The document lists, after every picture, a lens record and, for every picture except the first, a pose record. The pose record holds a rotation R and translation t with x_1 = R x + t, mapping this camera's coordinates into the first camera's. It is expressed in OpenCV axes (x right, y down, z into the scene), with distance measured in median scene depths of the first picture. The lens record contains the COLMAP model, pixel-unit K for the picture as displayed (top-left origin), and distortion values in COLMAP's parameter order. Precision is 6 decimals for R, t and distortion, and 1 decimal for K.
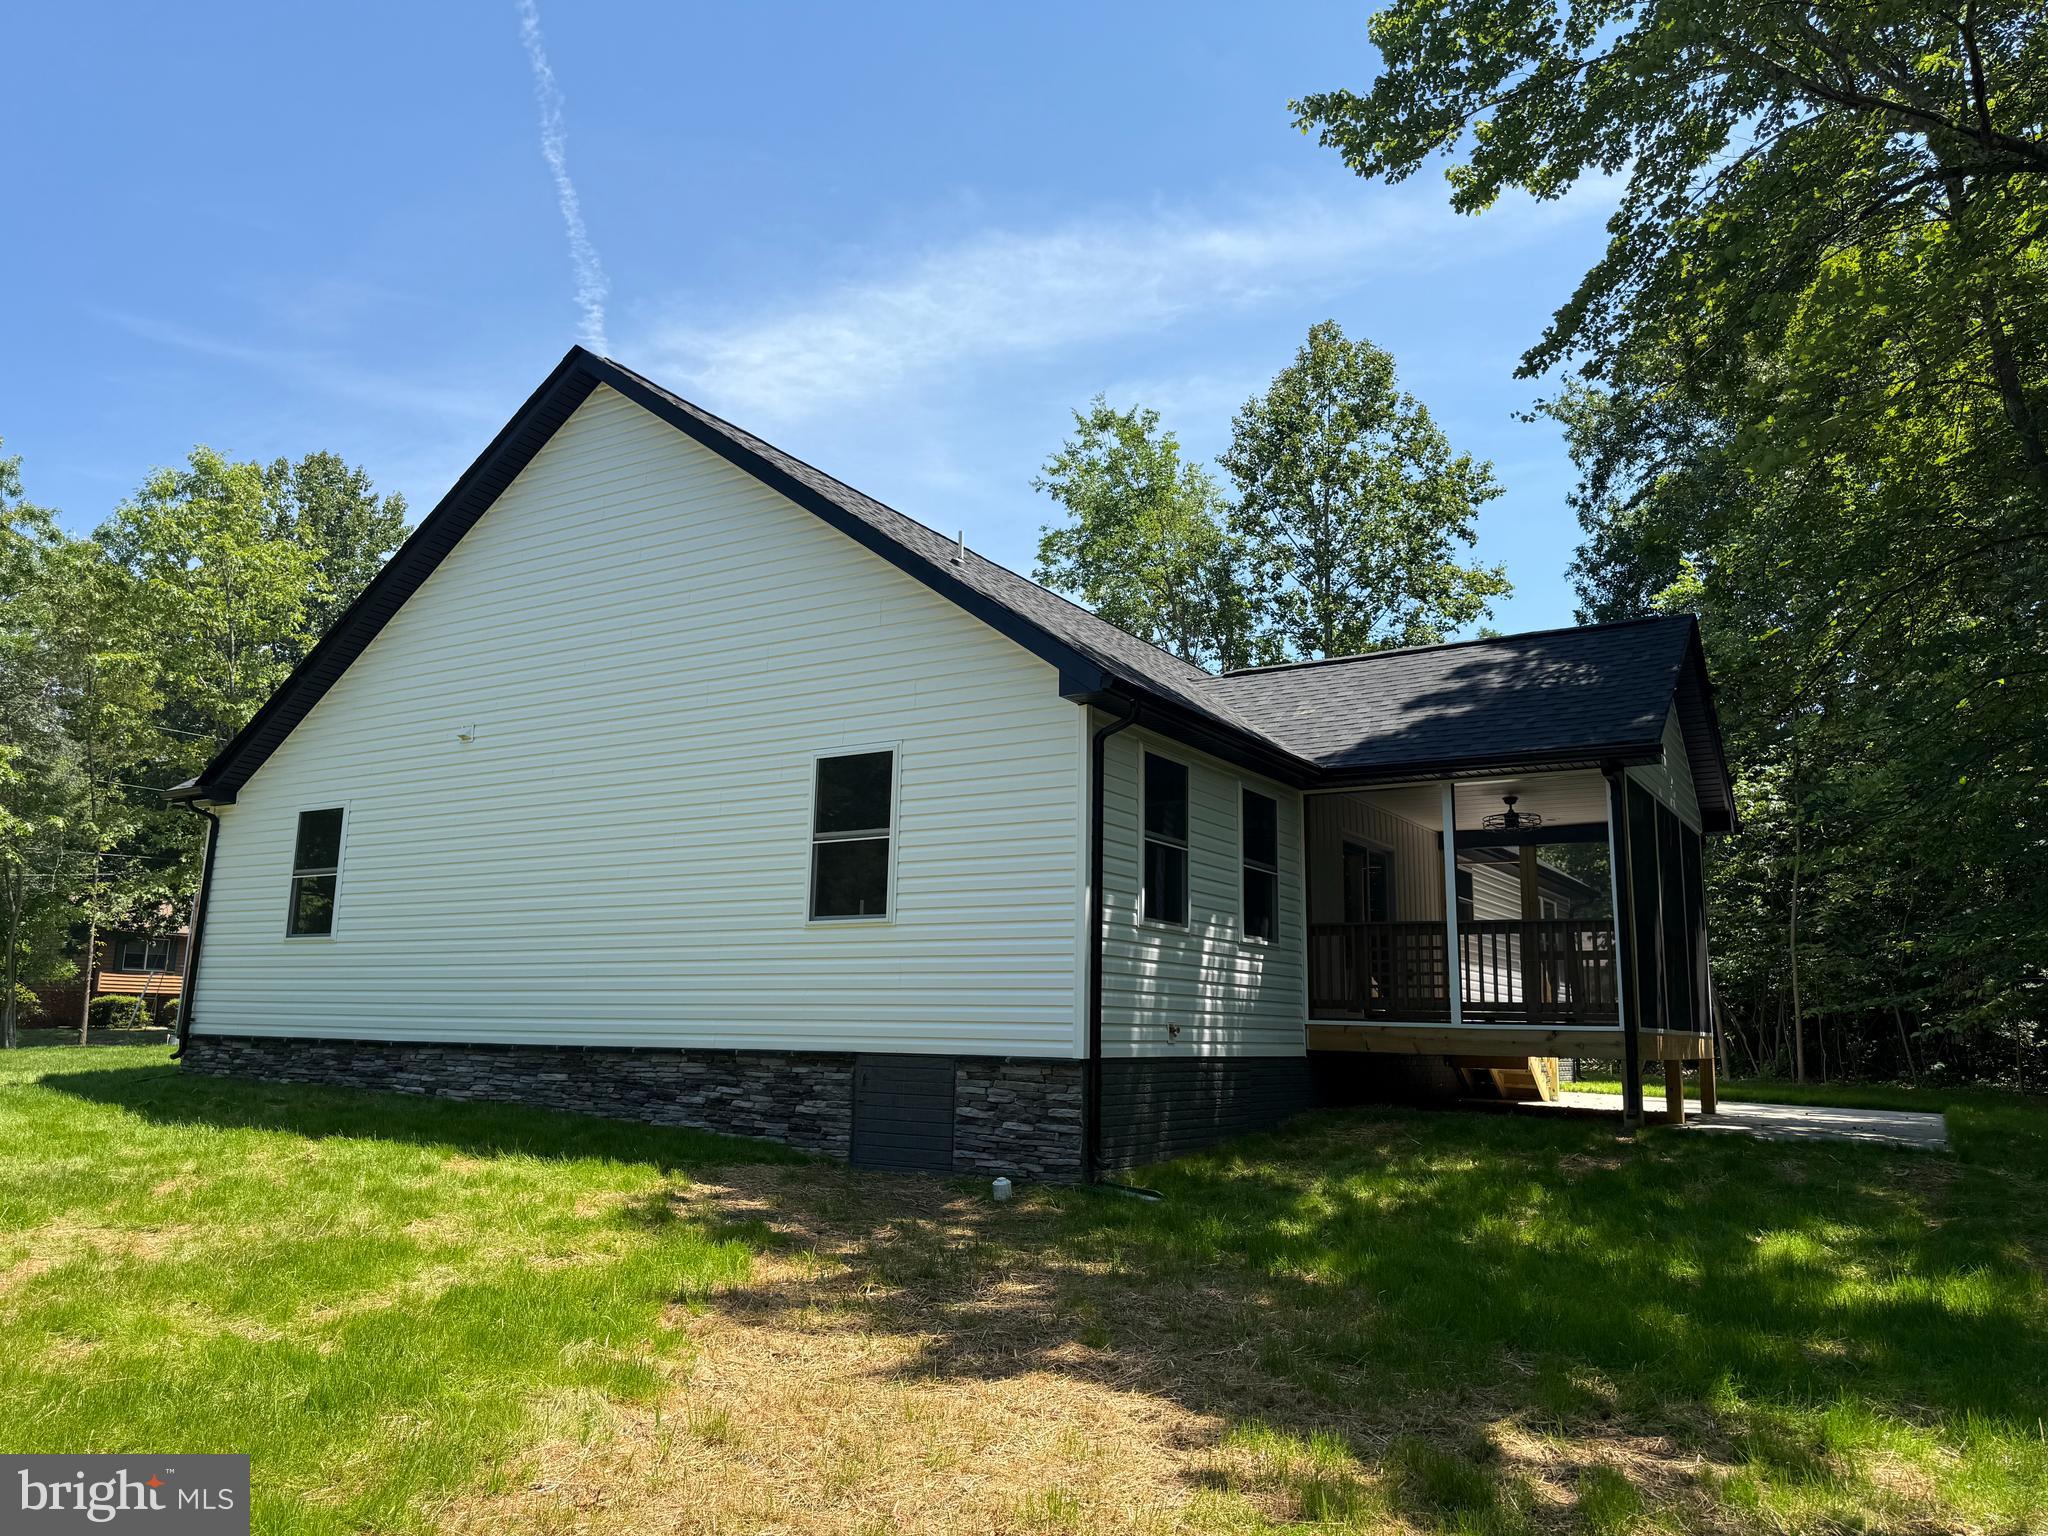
lens RADIAL K [[1520.9, 0, 1024.0], [0, 1520.9, 768.0], [0, 0, 1]] dist [0.009667, -0.083175]
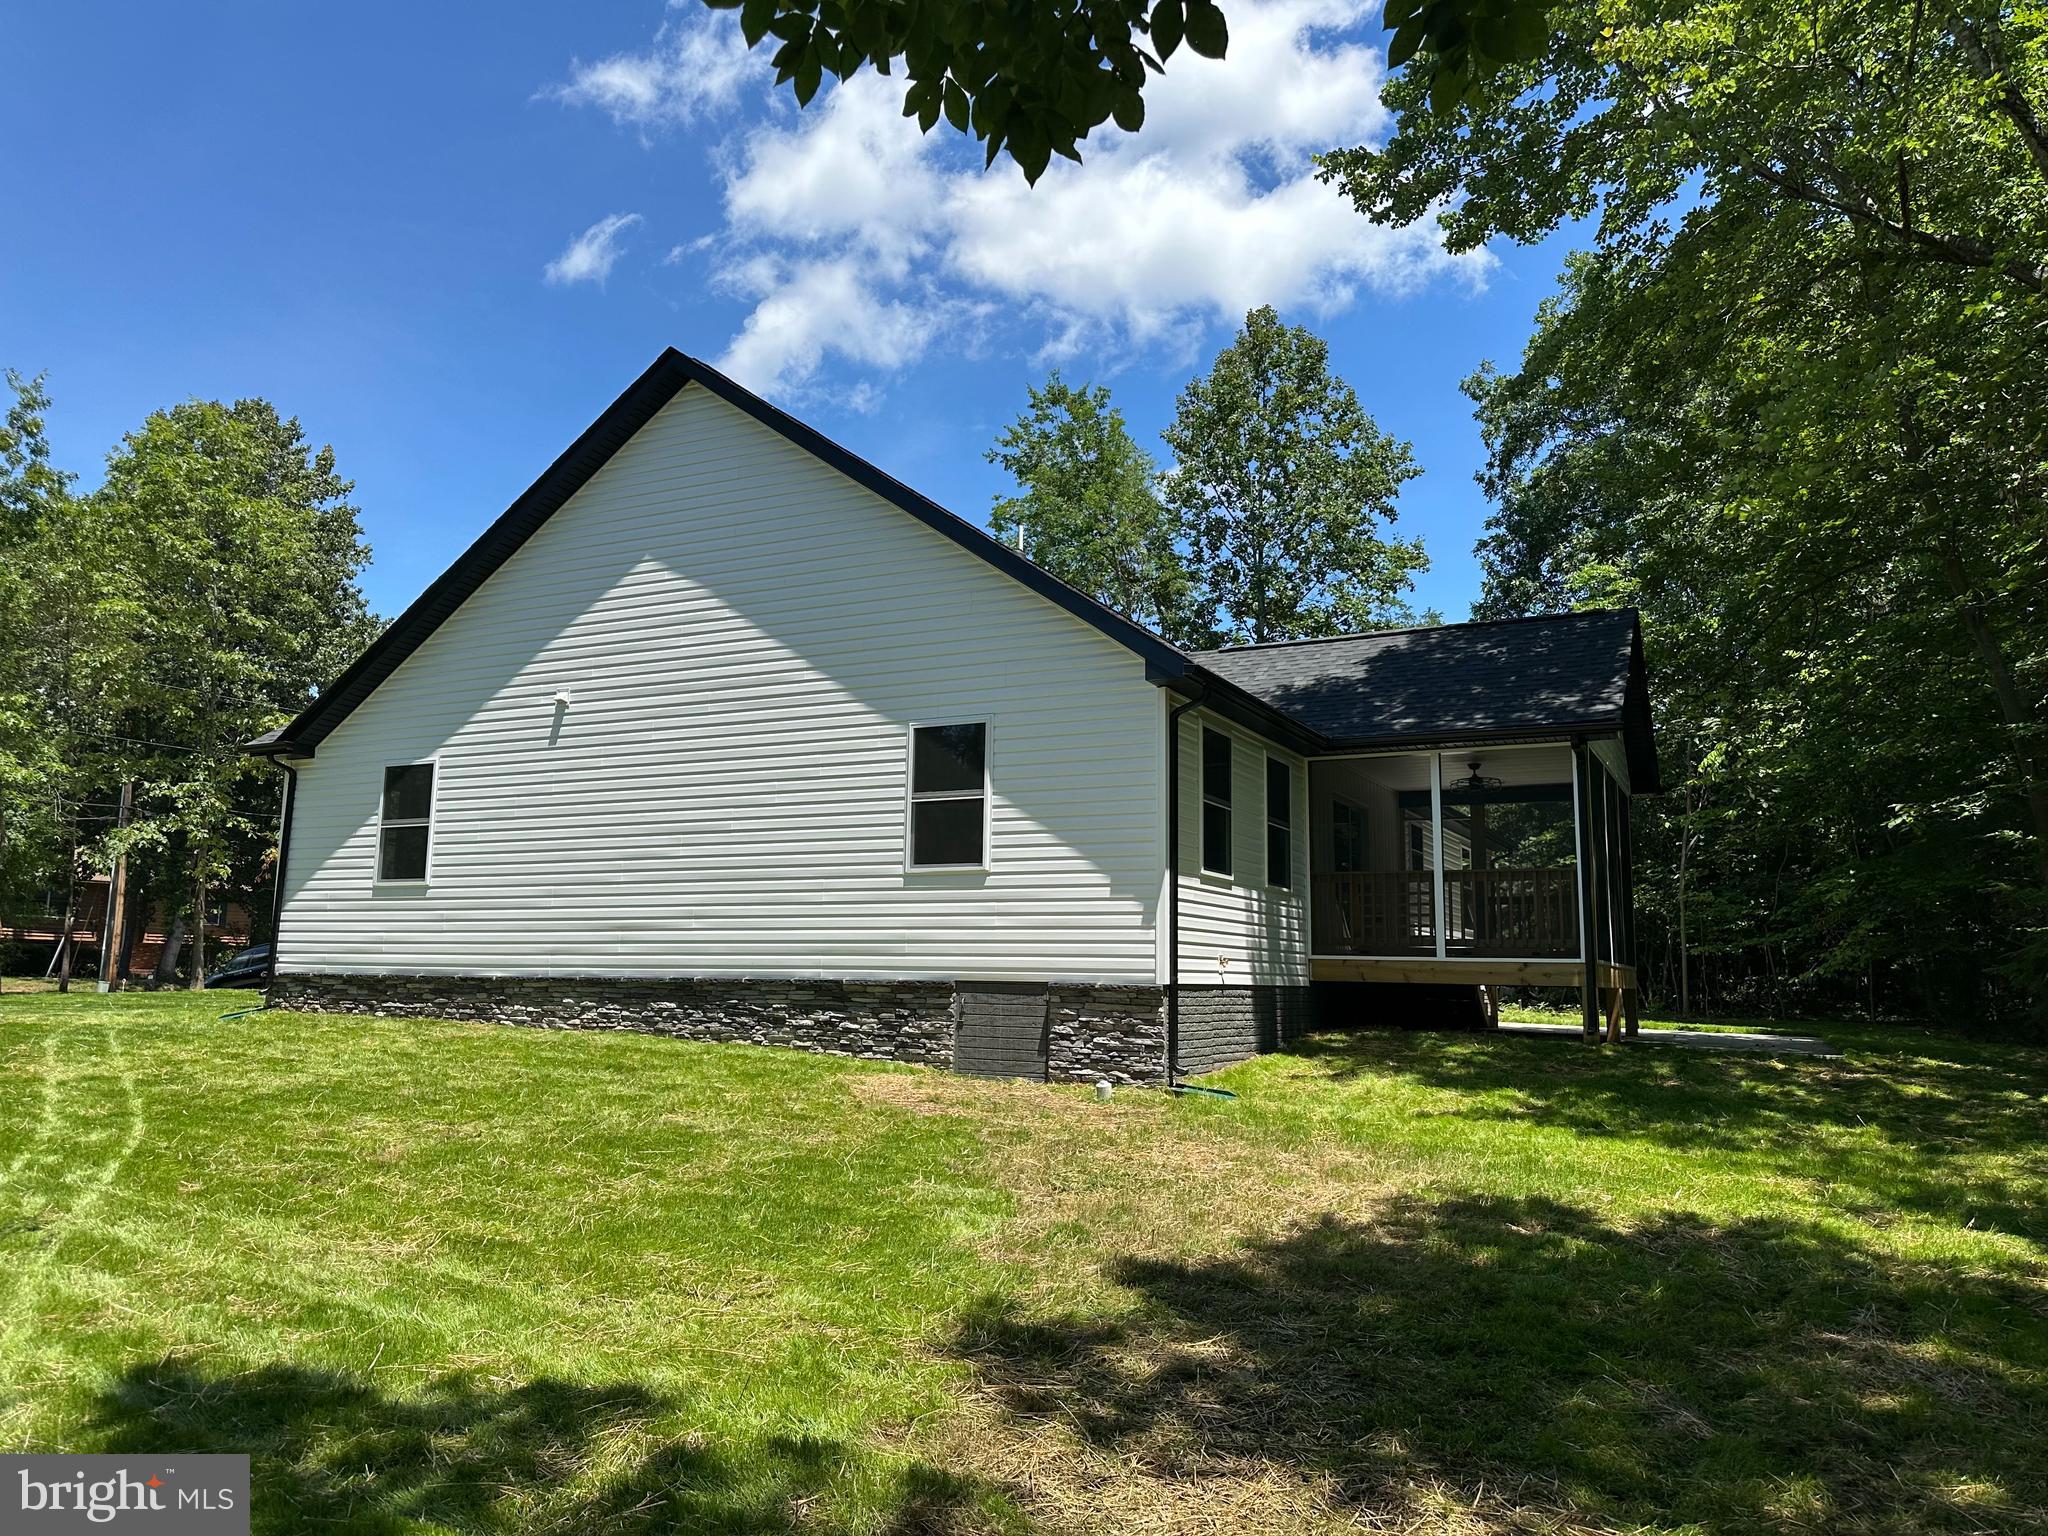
lens RADIAL K [[1522.2, 0, 1024.0], [0, 1522.2, 768.0], [0, 0, 1]] dist [0.031694, -0.137058]
pose [[0.996497, 0.008867, 0.083162, -0.087388], [-0.011625, 0.999396, 0.032741, -0.008455], [-0.082821, -0.033593, 0.995998, -0.091675]]
